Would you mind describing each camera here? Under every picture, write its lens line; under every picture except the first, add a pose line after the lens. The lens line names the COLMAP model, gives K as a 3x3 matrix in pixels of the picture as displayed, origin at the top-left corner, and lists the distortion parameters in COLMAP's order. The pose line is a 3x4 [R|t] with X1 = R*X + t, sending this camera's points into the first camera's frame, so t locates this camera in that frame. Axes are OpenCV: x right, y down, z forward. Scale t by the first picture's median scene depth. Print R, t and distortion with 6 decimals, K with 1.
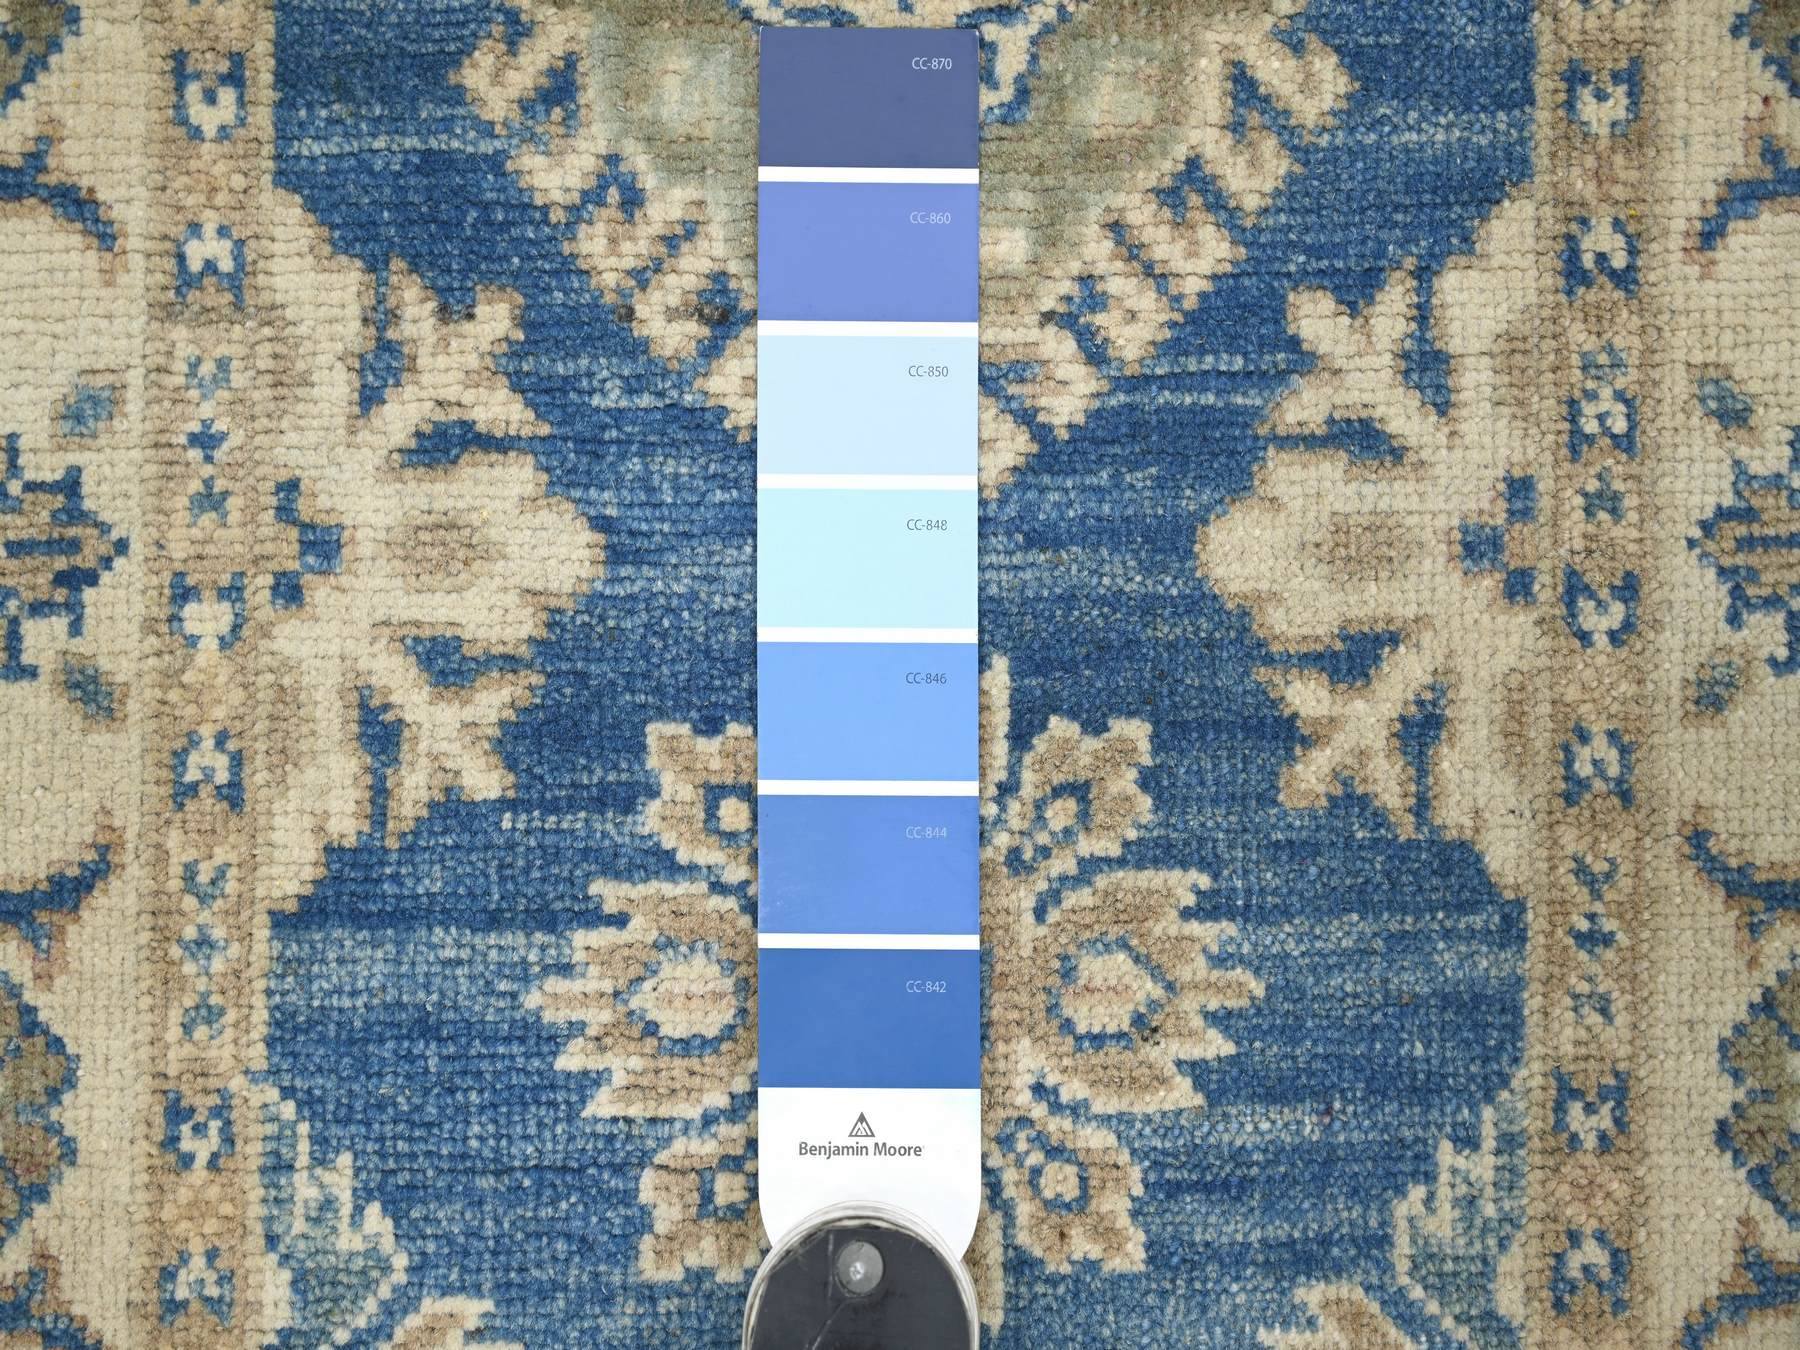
lens RADIAL K [[5189.1, 0, 901.1], [0, 5189.1, 675.1], [0, 0, 1]] dist [-0.004446, 0.000000]
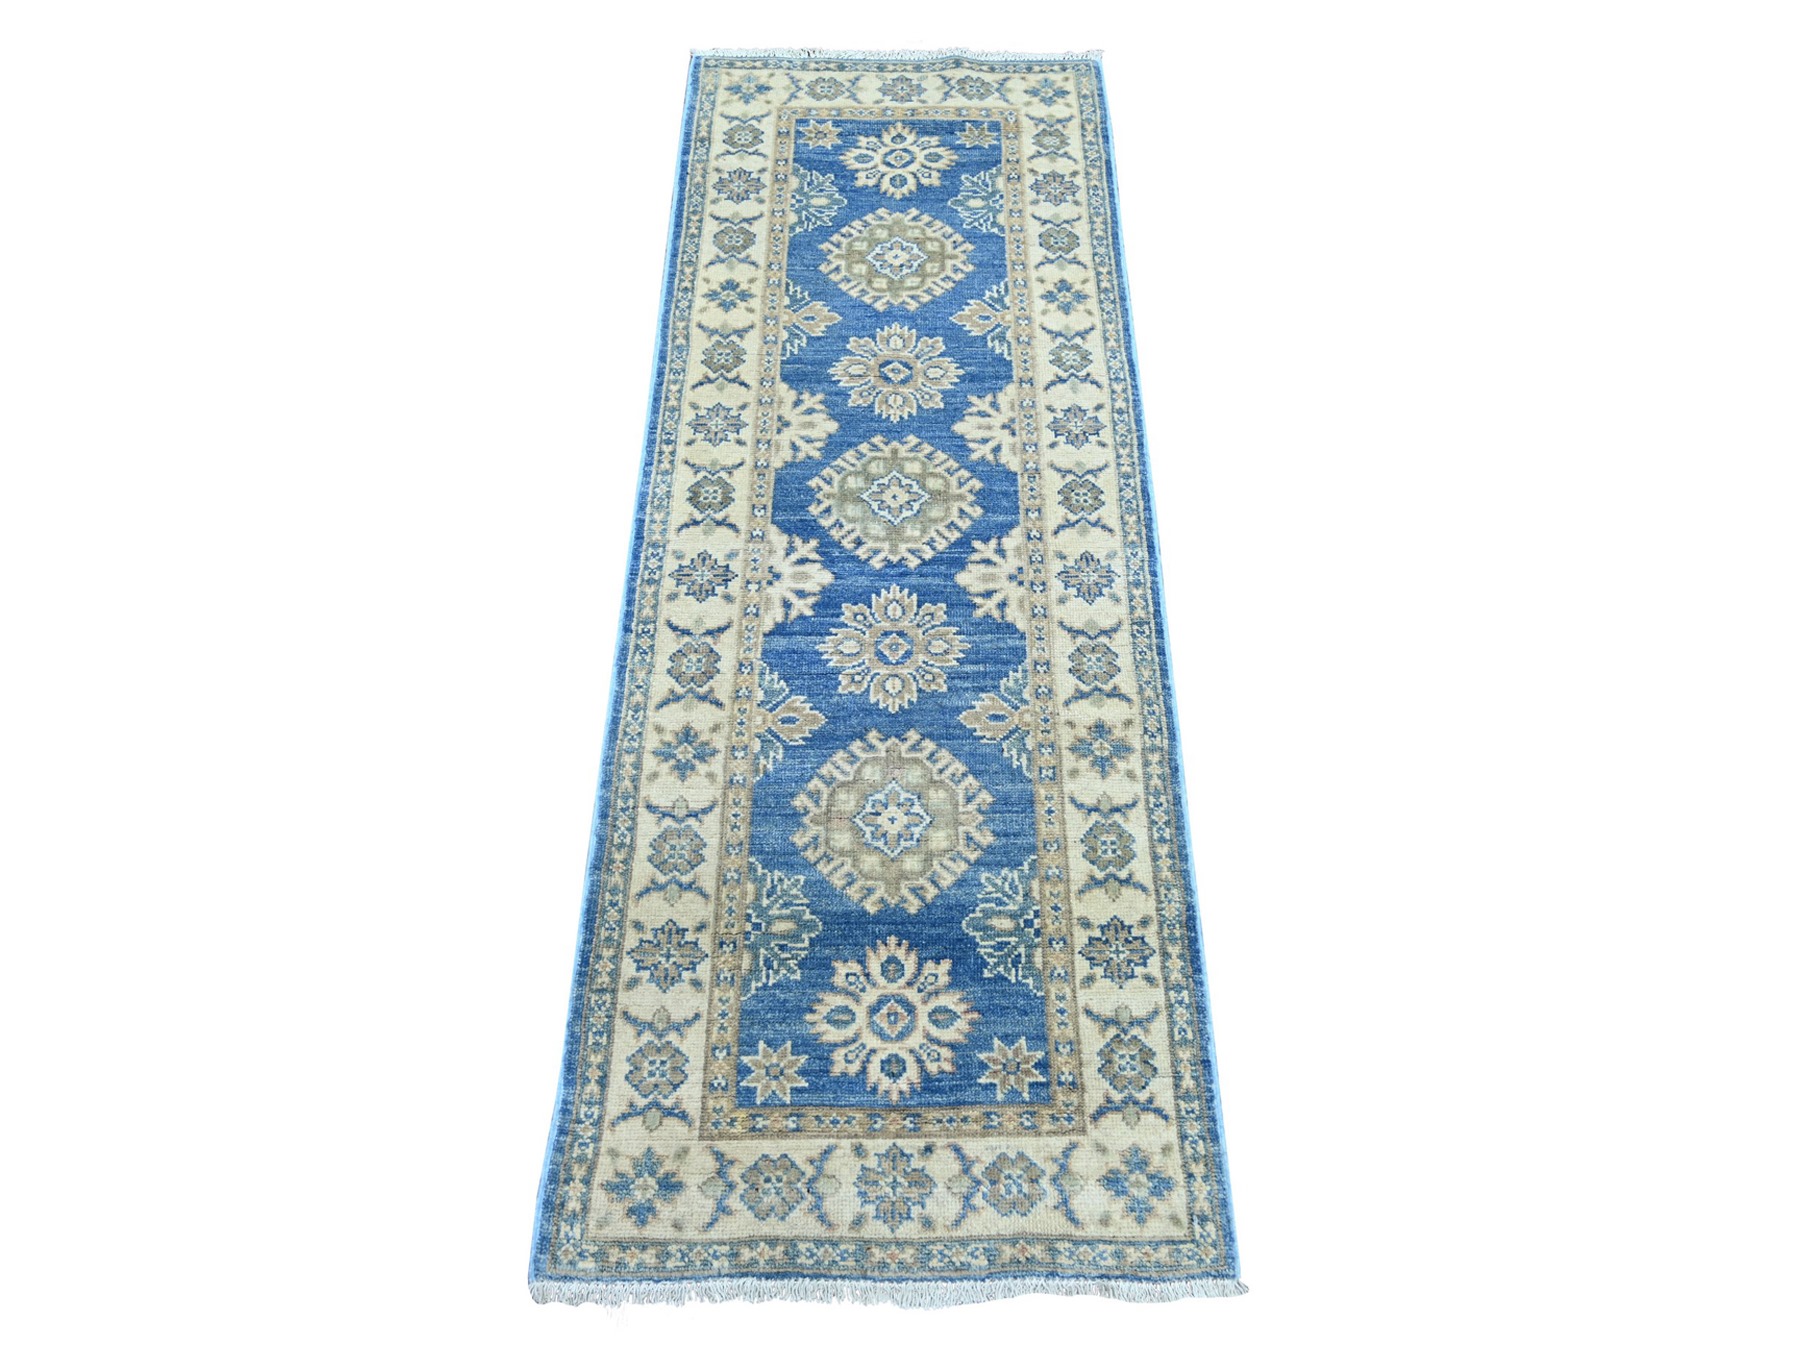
lens RADIAL K [[1258.0, 0, 847.0], [0, 1258.0, 697.5], [0, 0, 1]] dist [0.008517, 0.000247]
pose [[0.999422, 0.002578, -0.033896, -0.004283], [-0.019411, 0.861856, -0.506781, 0.681521], [0.027907, 0.507146, 0.861408, 0.029135]]
